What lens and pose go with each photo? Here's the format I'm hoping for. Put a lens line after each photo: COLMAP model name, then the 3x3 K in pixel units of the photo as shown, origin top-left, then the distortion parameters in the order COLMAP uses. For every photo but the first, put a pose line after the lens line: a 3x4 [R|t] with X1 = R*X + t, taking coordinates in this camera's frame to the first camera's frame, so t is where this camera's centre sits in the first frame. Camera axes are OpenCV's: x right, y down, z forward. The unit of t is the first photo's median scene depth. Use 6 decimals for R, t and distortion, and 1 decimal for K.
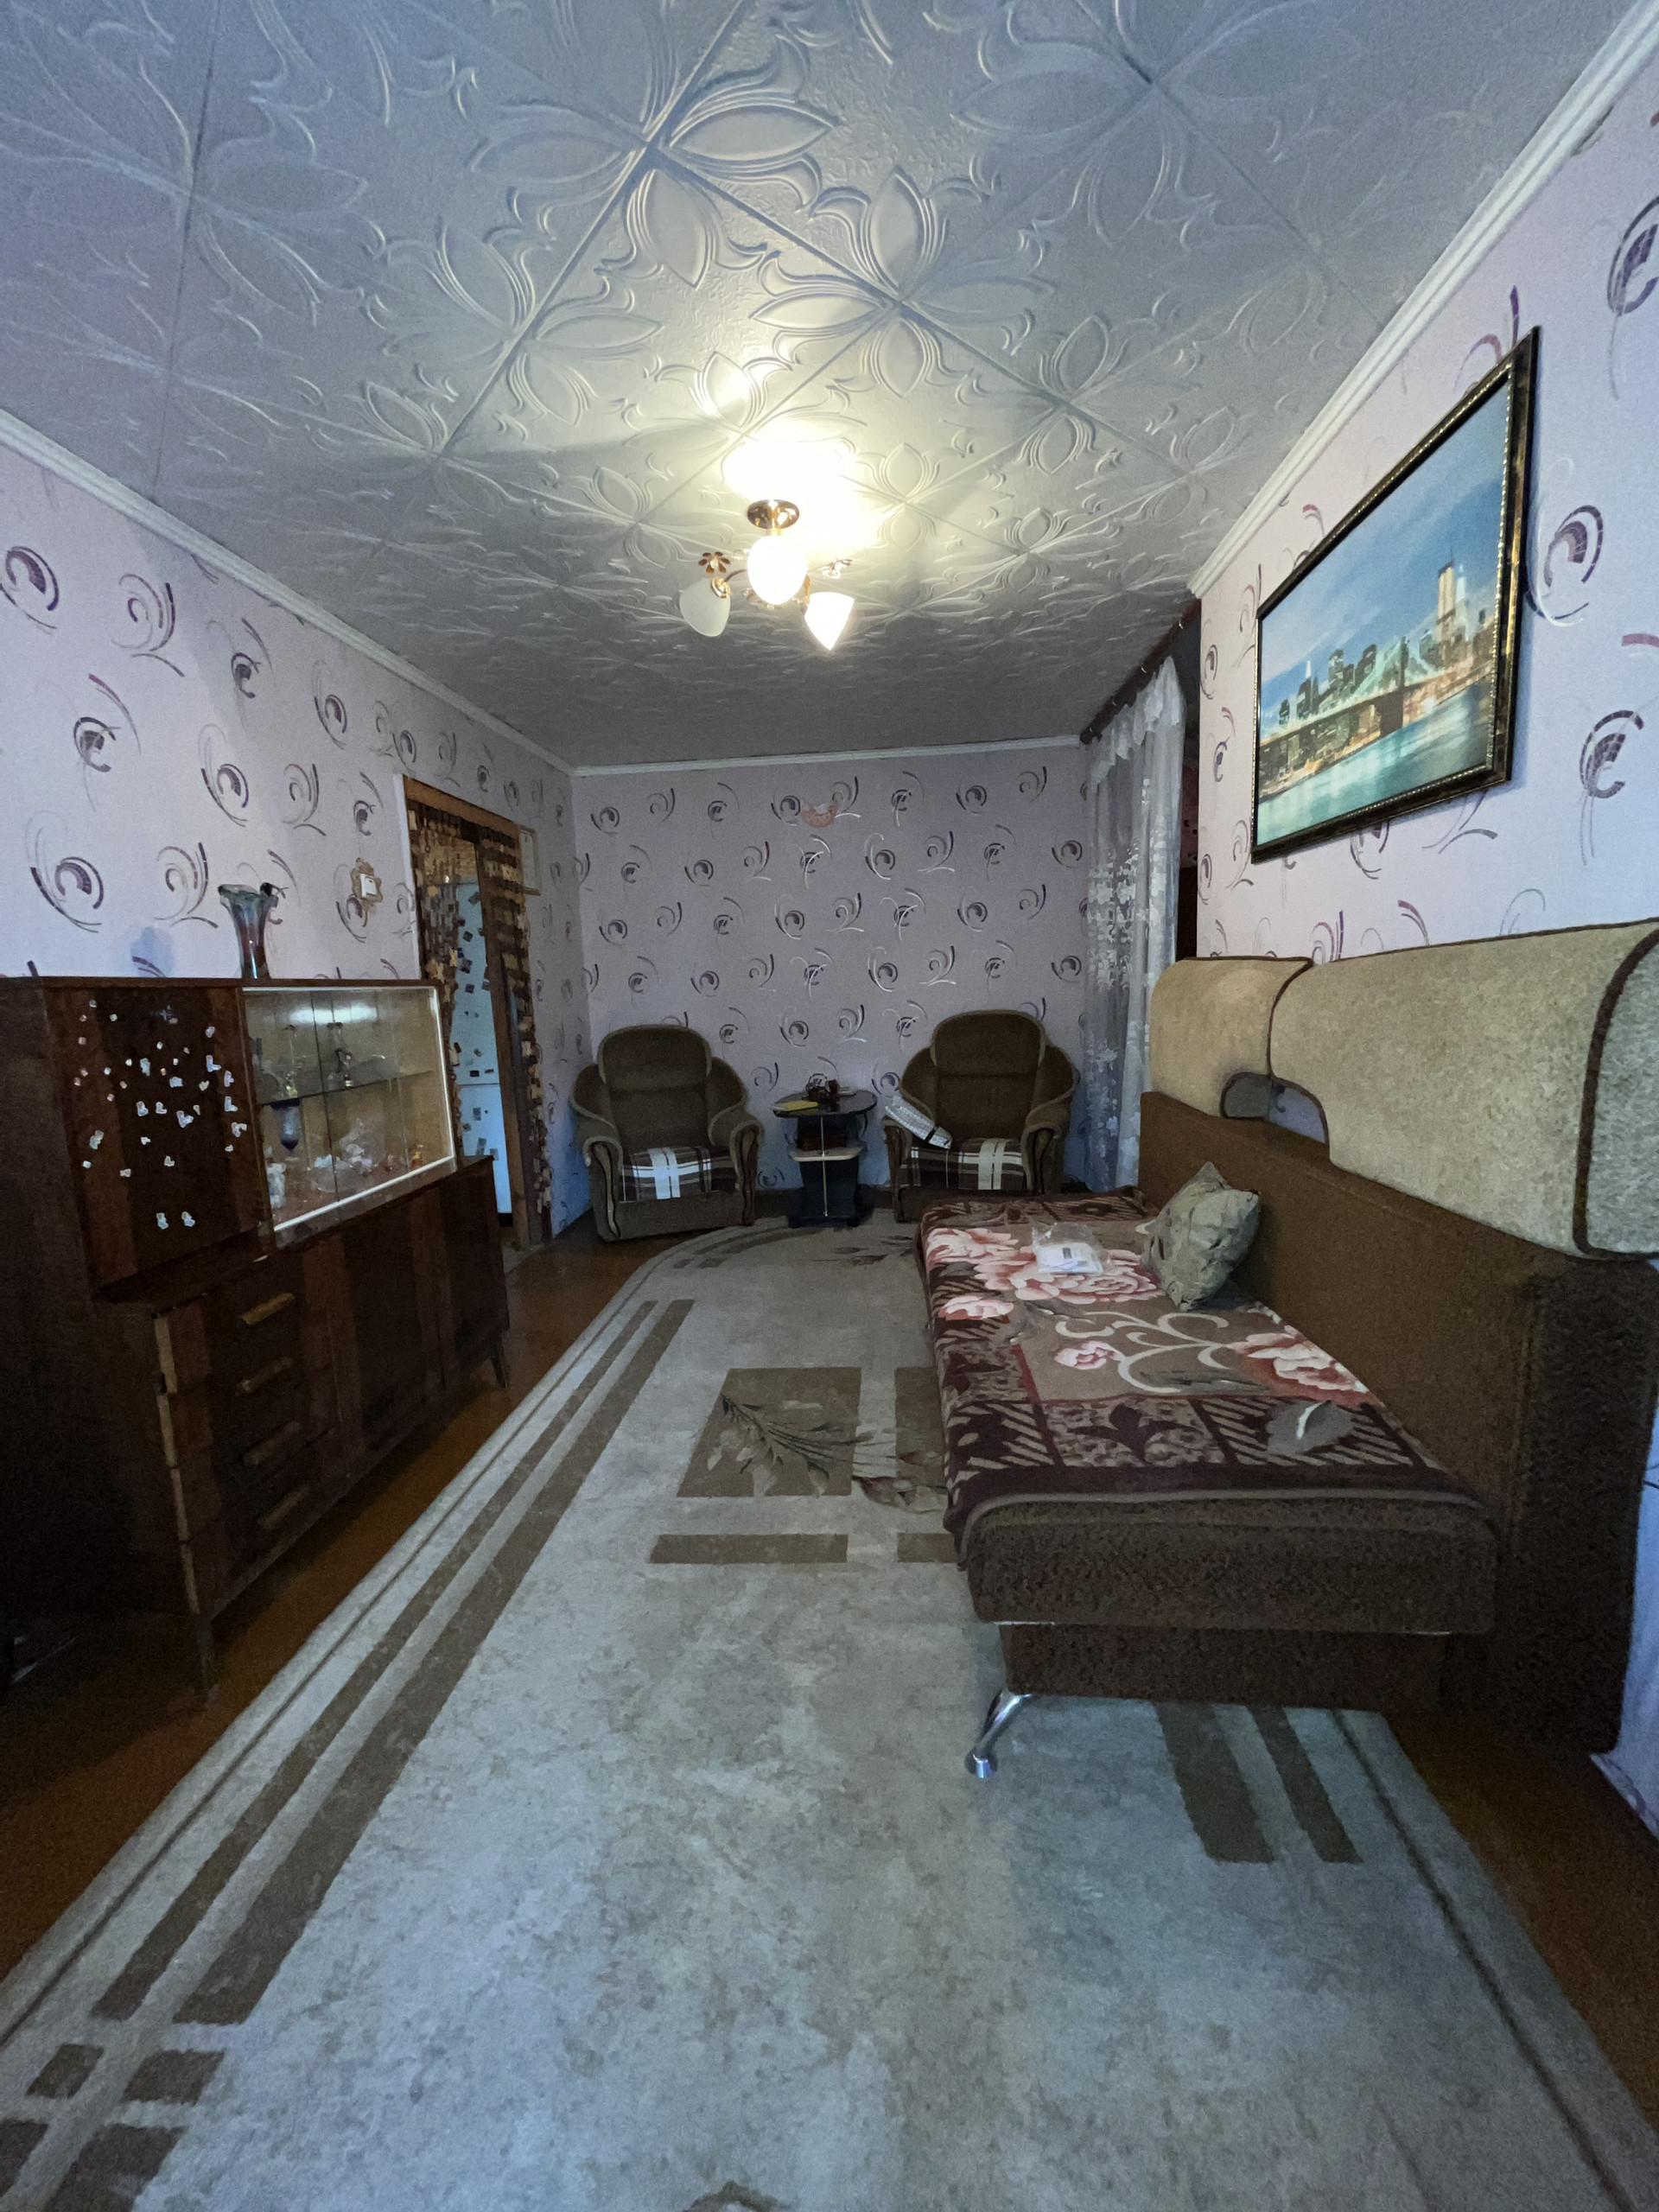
lens RADIAL K [[885.6, 0, 831.2], [0, 885.6, 1106.9], [0, 0, 1]] dist [0.005530, -0.000760]
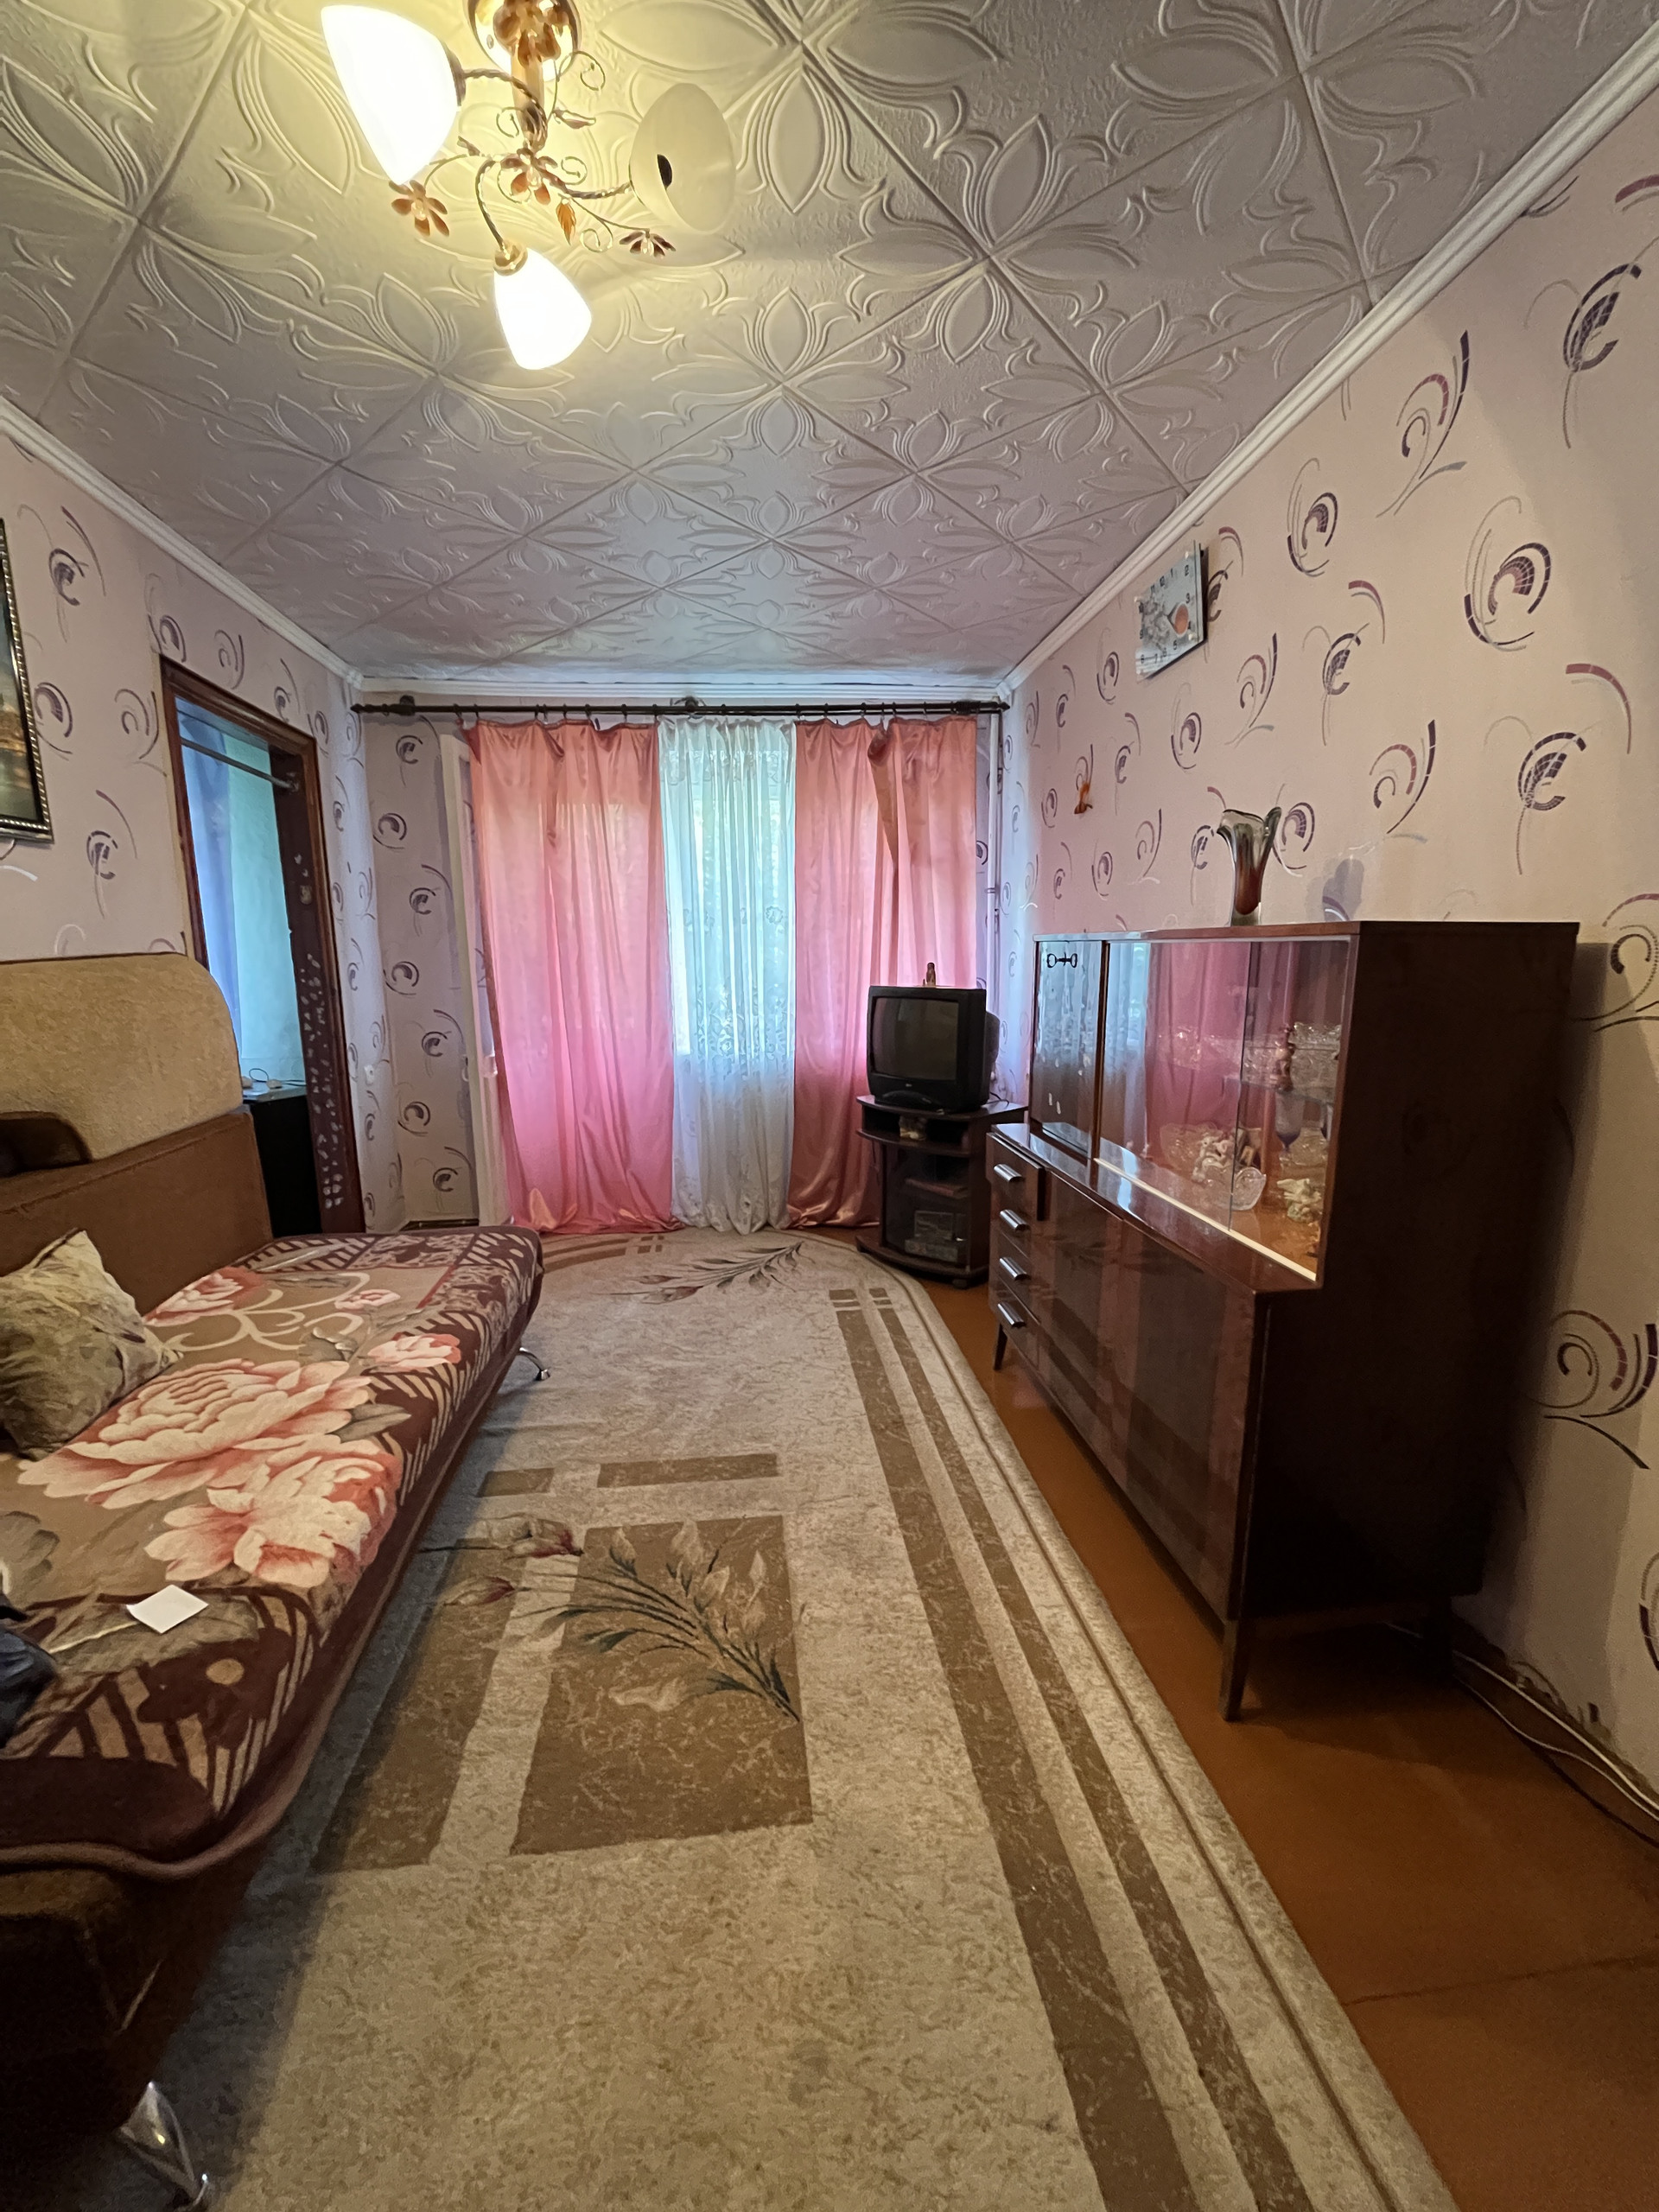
lens RADIAL K [[885.6, 0, 846.0], [0, 885.6, 1113.3], [0, 0, 1]] dist [0.005530, -0.000760]
pose [[-0.977973, 0.087973, -0.189286, -0.107067], [0.022557, 0.946076, 0.323159, -0.267859], [0.207509, 0.311772, -0.927221, 1.829327]]
